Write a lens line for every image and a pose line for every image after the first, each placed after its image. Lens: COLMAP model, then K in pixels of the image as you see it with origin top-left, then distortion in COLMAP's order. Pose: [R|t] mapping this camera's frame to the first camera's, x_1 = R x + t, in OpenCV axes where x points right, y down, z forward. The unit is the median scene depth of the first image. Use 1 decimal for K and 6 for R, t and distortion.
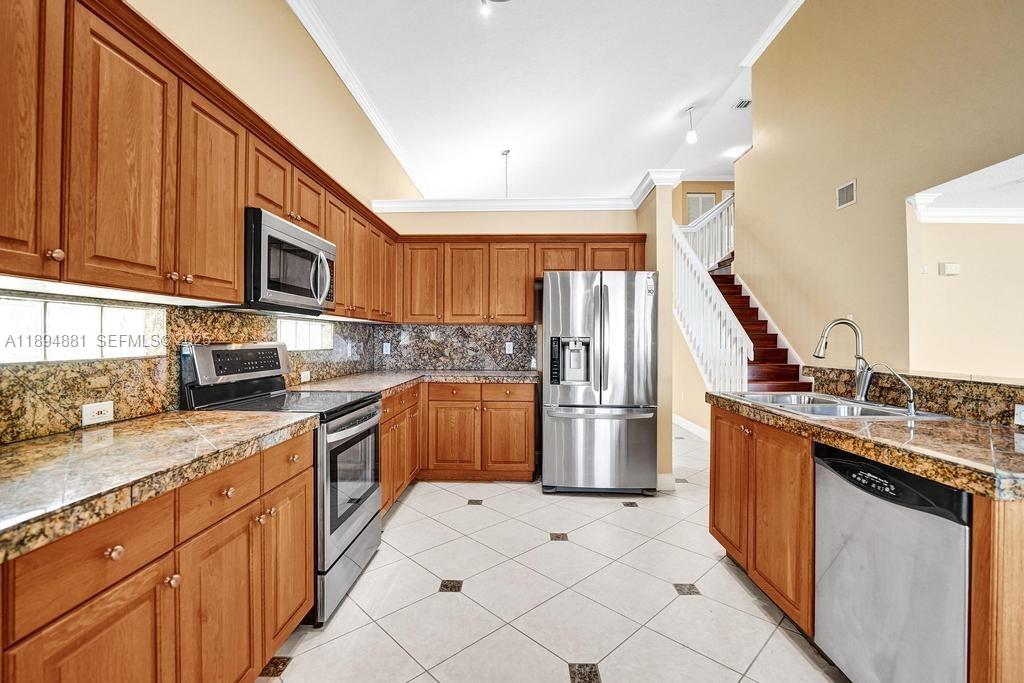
lens RADIAL K [[449.6, 0, 507.3], [0, 449.6, 336.3], [0, 0, 1]] dist [-0.023594, 0.001761]
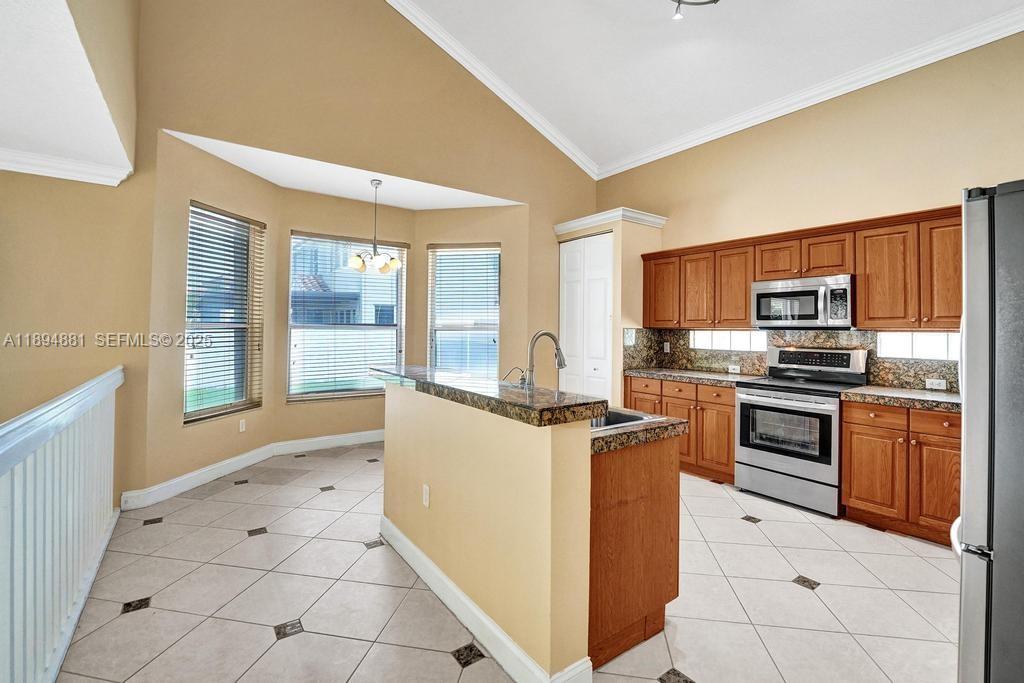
lens RADIAL K [[449.6, 0, 505.9], [0, 449.6, 311.8], [0, 0, 1]] dist [-0.023594, 0.001761]
pose [[-0.804202, -0.035258, -0.593310, 1.616222], [-0.009355, 0.998866, -0.046679, -0.039477], [0.594283, -0.031989, -0.803620, 1.988370]]
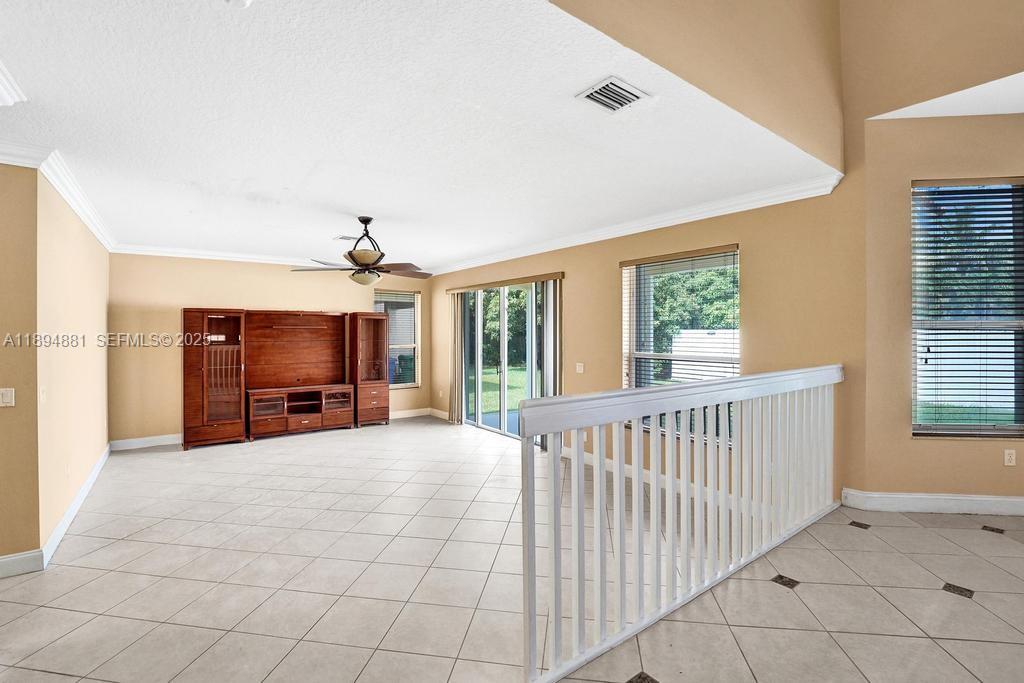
lens RADIAL K [[449.6, 0, 513.6], [0, 449.6, 338.4], [0, 0, 1]] dist [-0.023594, 0.001761]
pose [[-0.621567, -0.010081, 0.783296, 1.206783], [-0.005564, 0.999949, 0.008454, -0.012000], [-0.783342, 0.000897, -0.621591, 1.854793]]
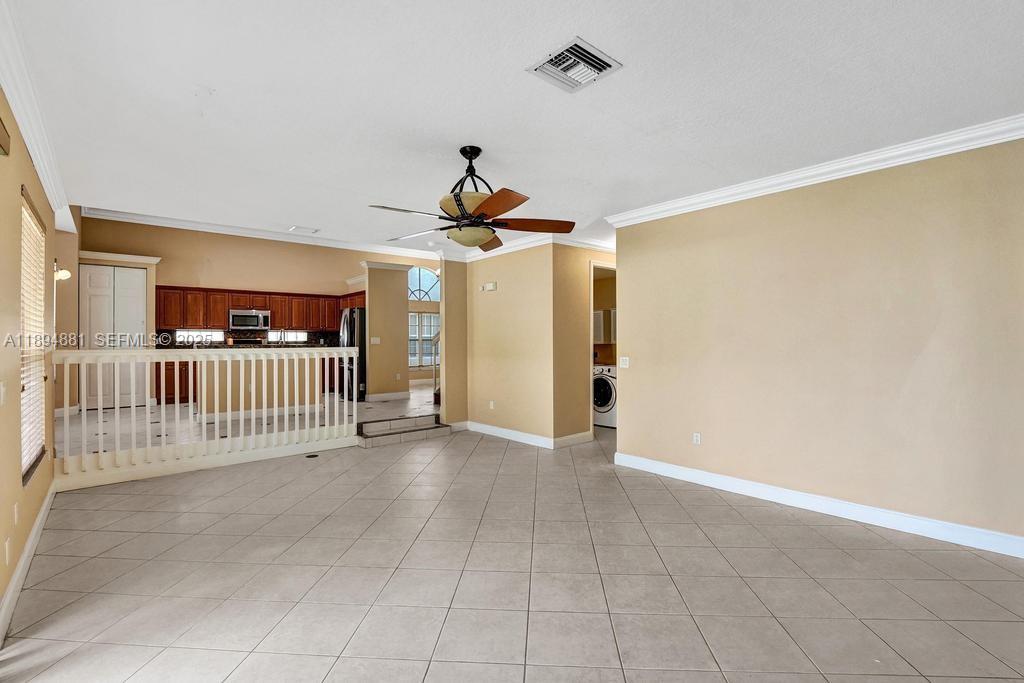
lens RADIAL K [[472.0, 0, 504.4], [0, 472.0, 342.9], [0, 0, 1]] dist [-0.022743, 0.000980]
pose [[0.650527, -0.004444, -0.759470, 5.066701], [0.013757, 0.999888, 0.005933, 0.075318], [0.759358, -0.014308, 0.650515, -0.020876]]
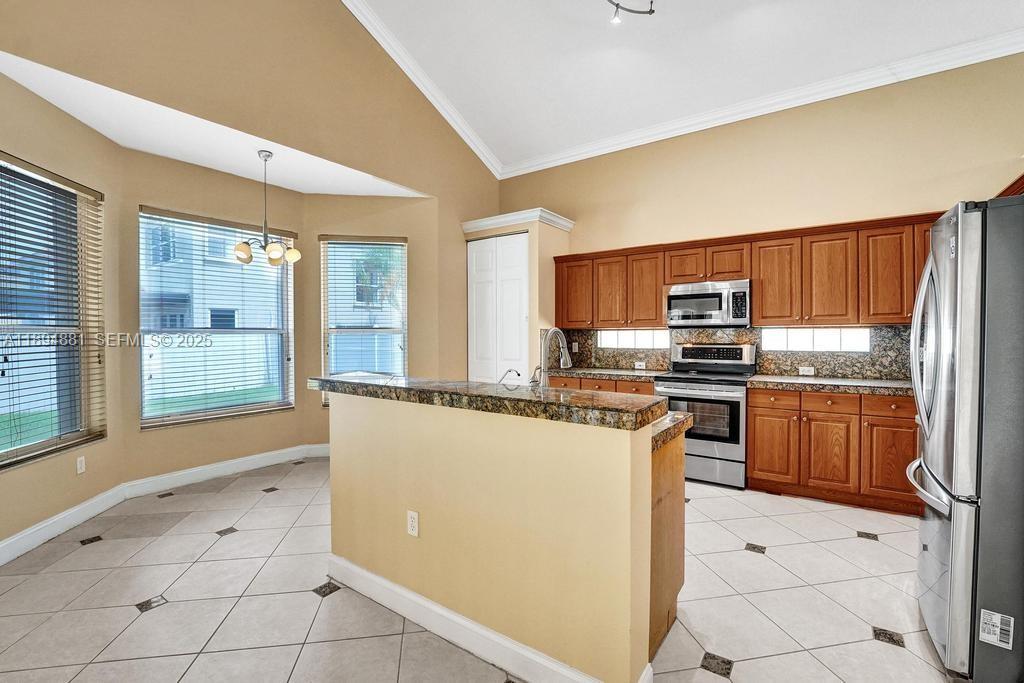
lens RADIAL K [[449.6, 0, 504.7], [0, 449.6, 333.2], [0, 0, 1]] dist [-0.023594, 0.001761]
pose [[-0.564489, -0.004246, -0.825429, 1.798326], [0.007392, 0.999921, -0.010199, -0.022754], [0.825407, -0.011859, -0.564413, 1.615083]]
